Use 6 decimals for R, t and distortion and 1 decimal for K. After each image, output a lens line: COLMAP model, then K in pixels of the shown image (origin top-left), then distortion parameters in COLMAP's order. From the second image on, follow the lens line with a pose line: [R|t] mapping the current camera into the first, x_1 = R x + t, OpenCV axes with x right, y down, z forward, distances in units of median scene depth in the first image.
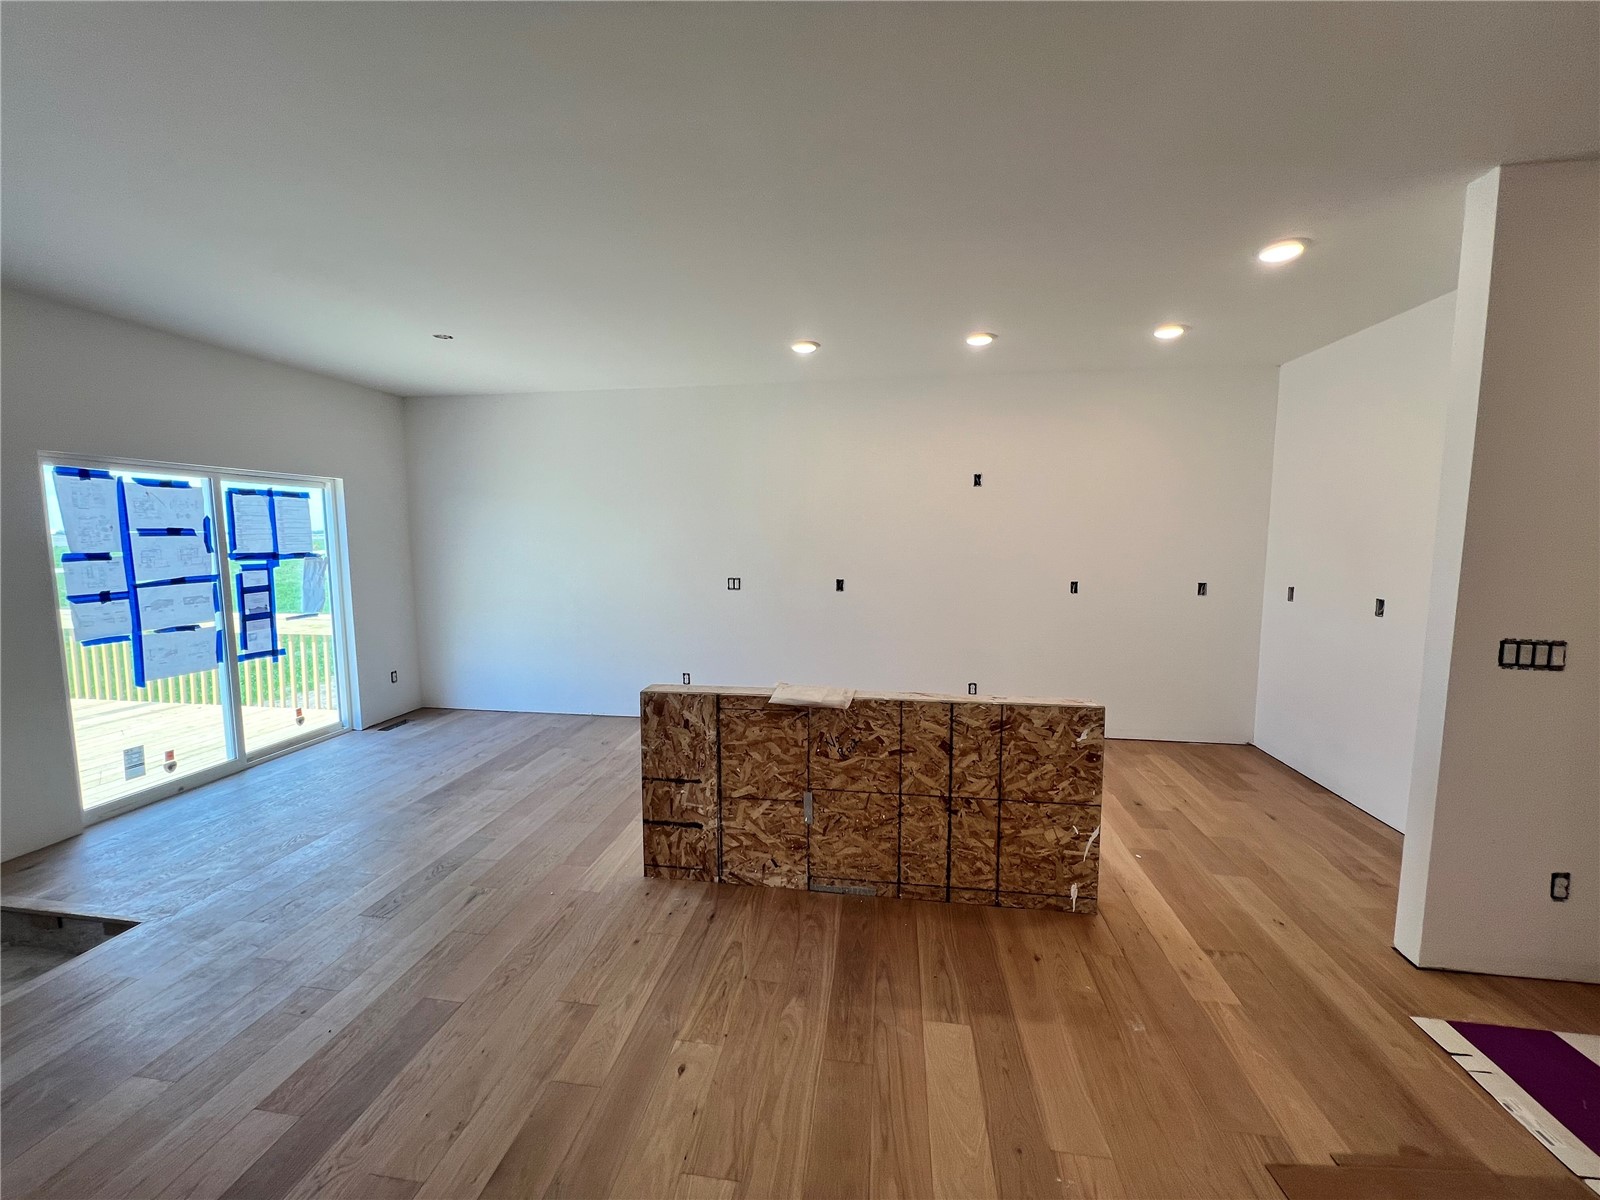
lens RADIAL K [[646.3, 0, 798.0], [0, 646.3, 595.9], [0, 0, 1]] dist [-0.002566, 0.001247]
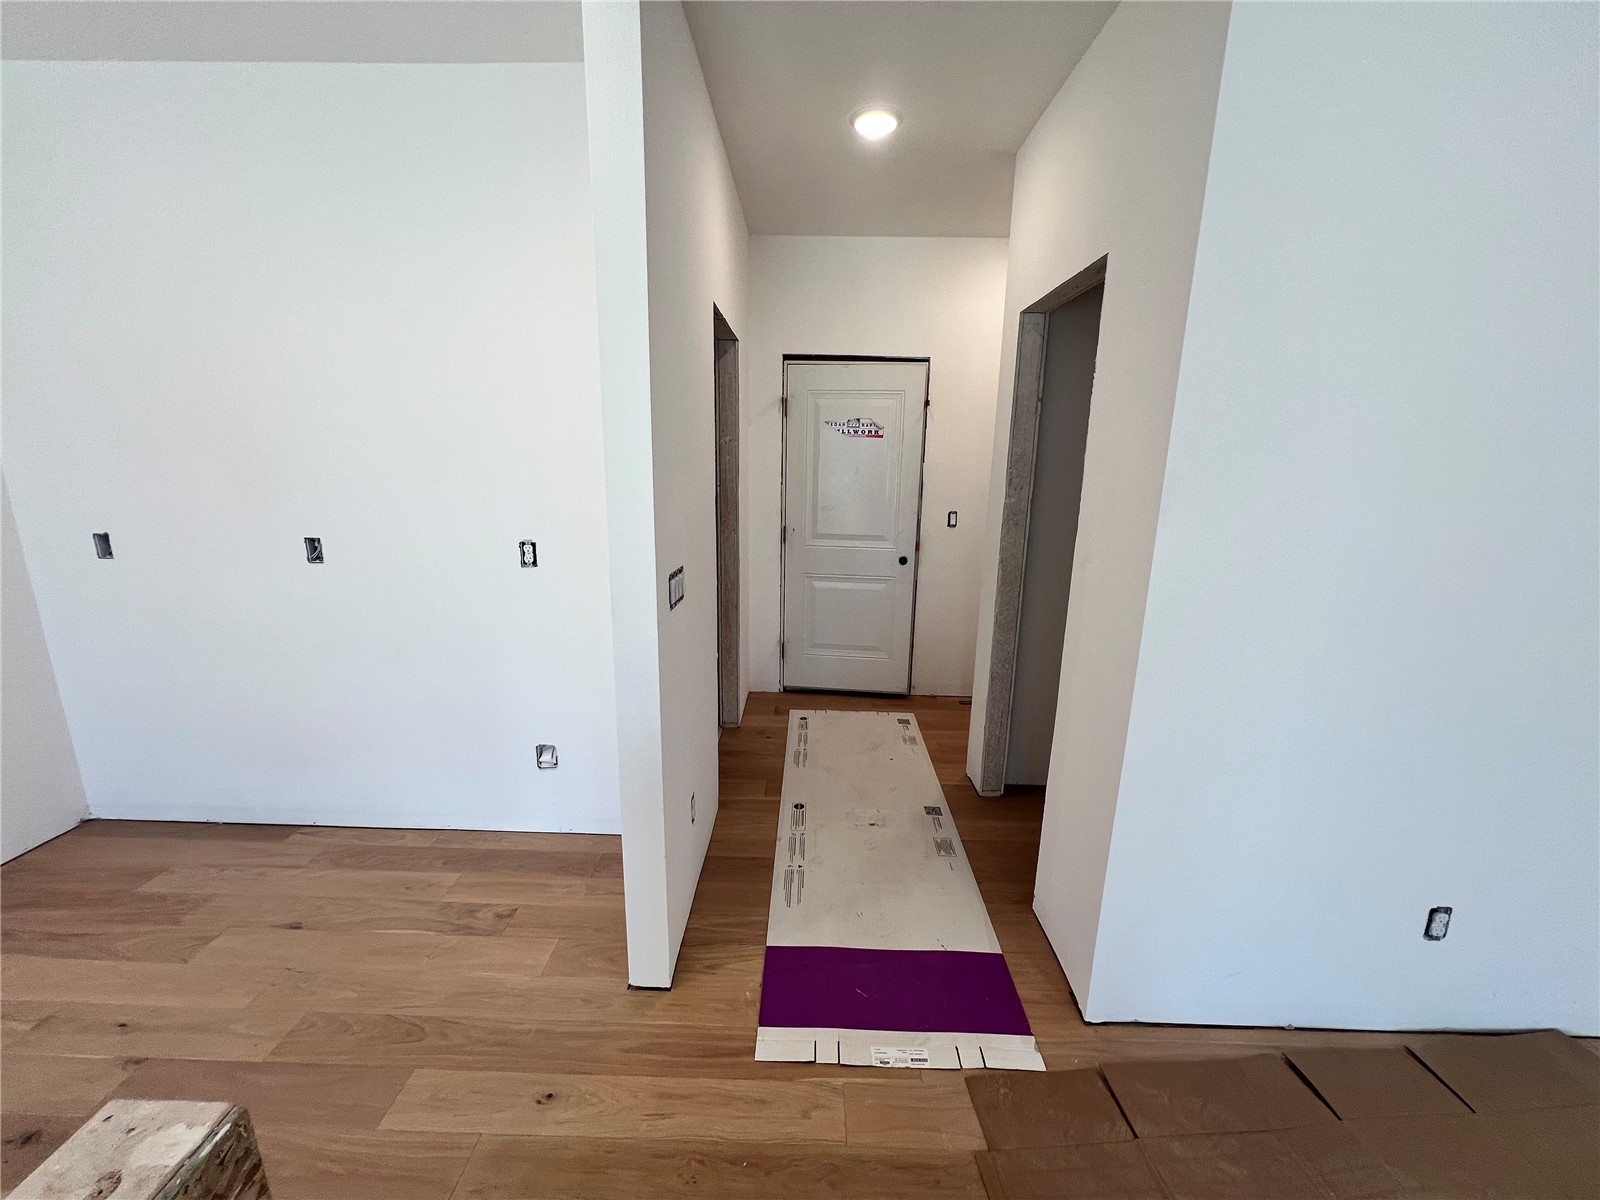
lens RADIAL K [[646.3, 0, 796.6], [0, 646.3, 597.5], [0, 0, 1]] dist [-0.002566, 0.001247]
pose [[-0.120163, -0.179629, 0.976368, 0.214587], [0.076039, 0.978940, 0.189460, -0.010929], [-0.989838, 0.097009, -0.103974, 0.693601]]
